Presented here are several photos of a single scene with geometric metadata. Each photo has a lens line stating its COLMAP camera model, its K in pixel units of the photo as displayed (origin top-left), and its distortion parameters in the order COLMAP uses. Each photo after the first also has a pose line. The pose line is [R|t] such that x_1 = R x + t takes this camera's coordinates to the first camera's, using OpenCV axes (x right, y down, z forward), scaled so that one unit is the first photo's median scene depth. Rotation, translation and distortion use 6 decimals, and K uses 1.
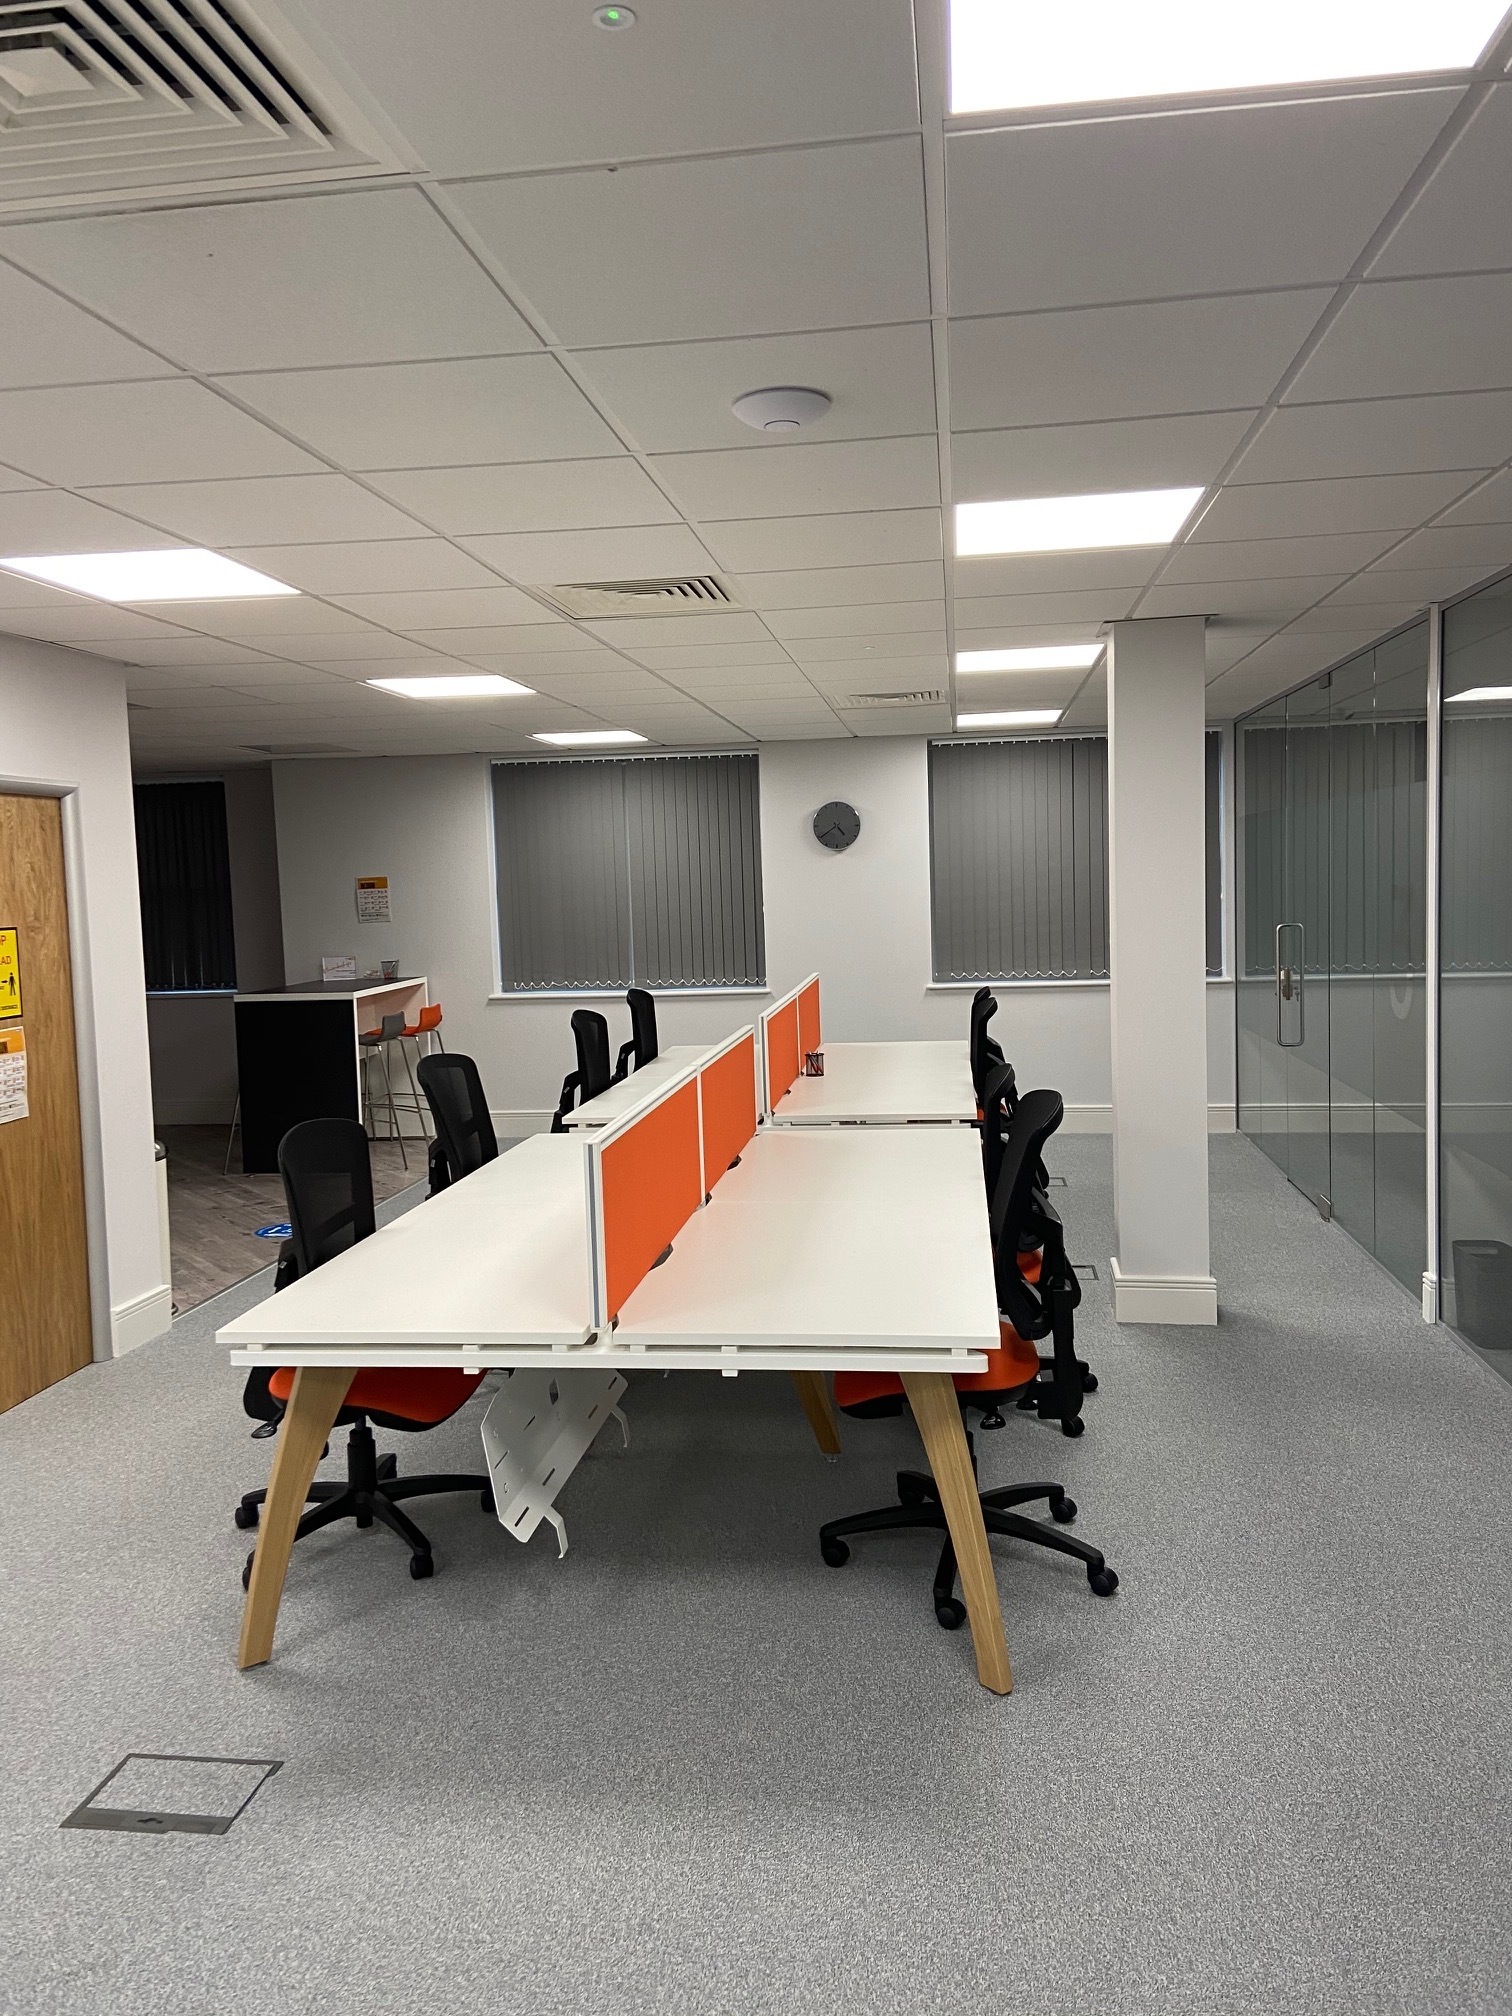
lens RADIAL K [[1519.6, 0, 756.0], [0, 1519.6, 1008.0], [0, 0, 1]] dist [0.158509, -0.184756]
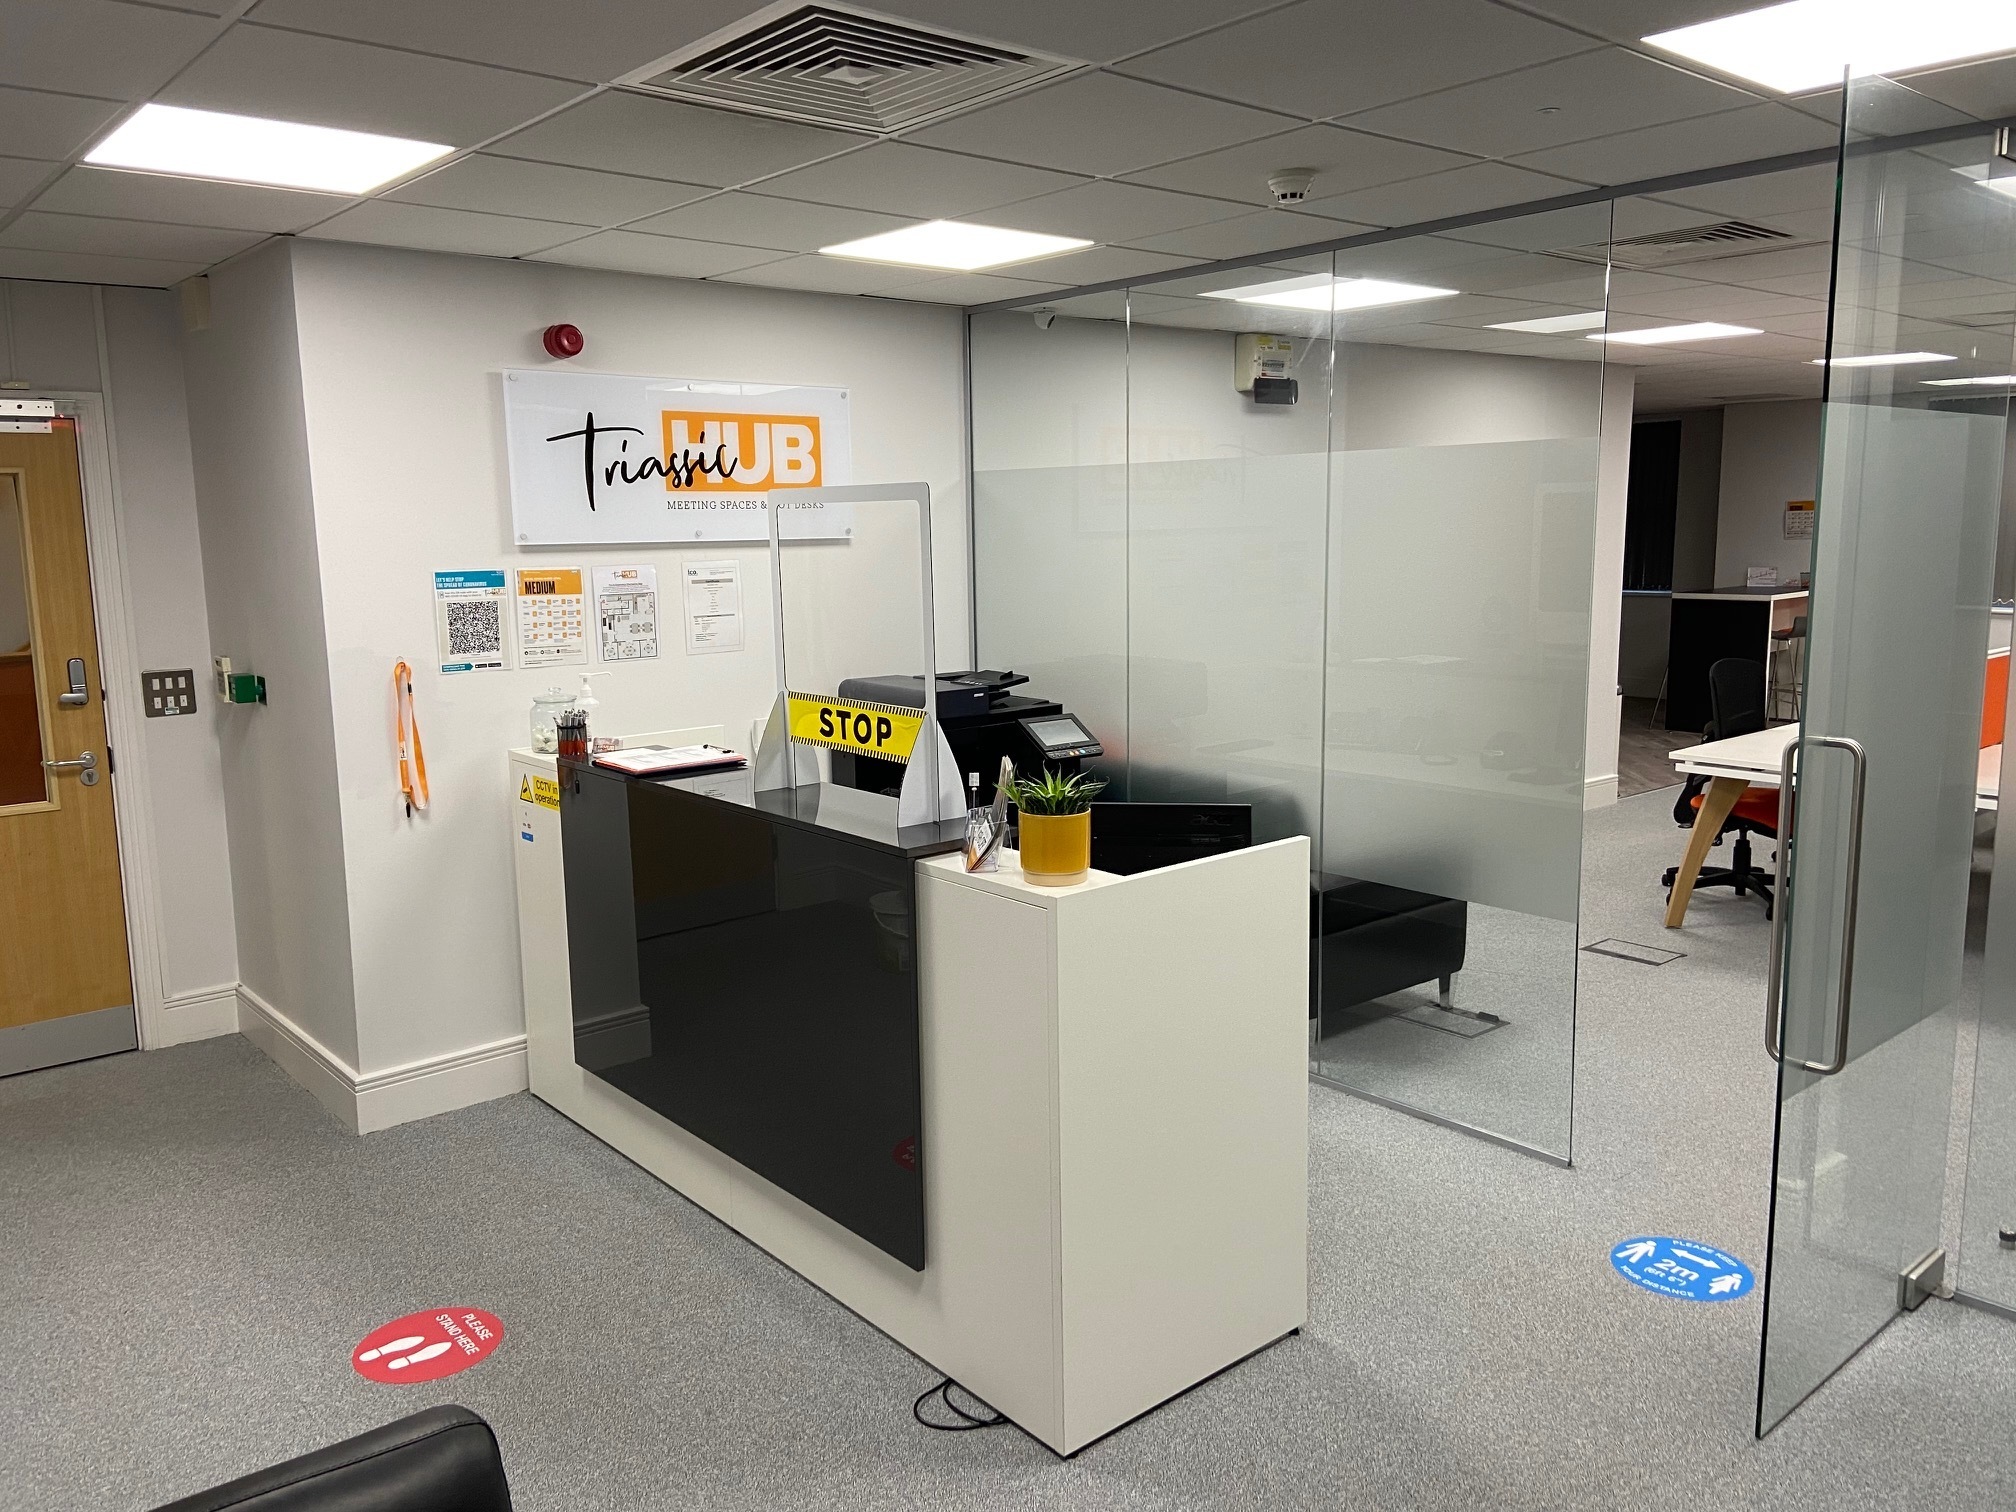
lens RADIAL K [[1519.6, 0, 1008.0], [0, 1519.6, 756.0], [0, 0, 1]] dist [0.158509, -0.184756]
pose [[0.754605, 0.119220, -0.645258, 0.131611], [-0.061229, 0.991859, 0.111653, 0.019340], [0.653316, -0.044745, 0.755762, -0.468519]]
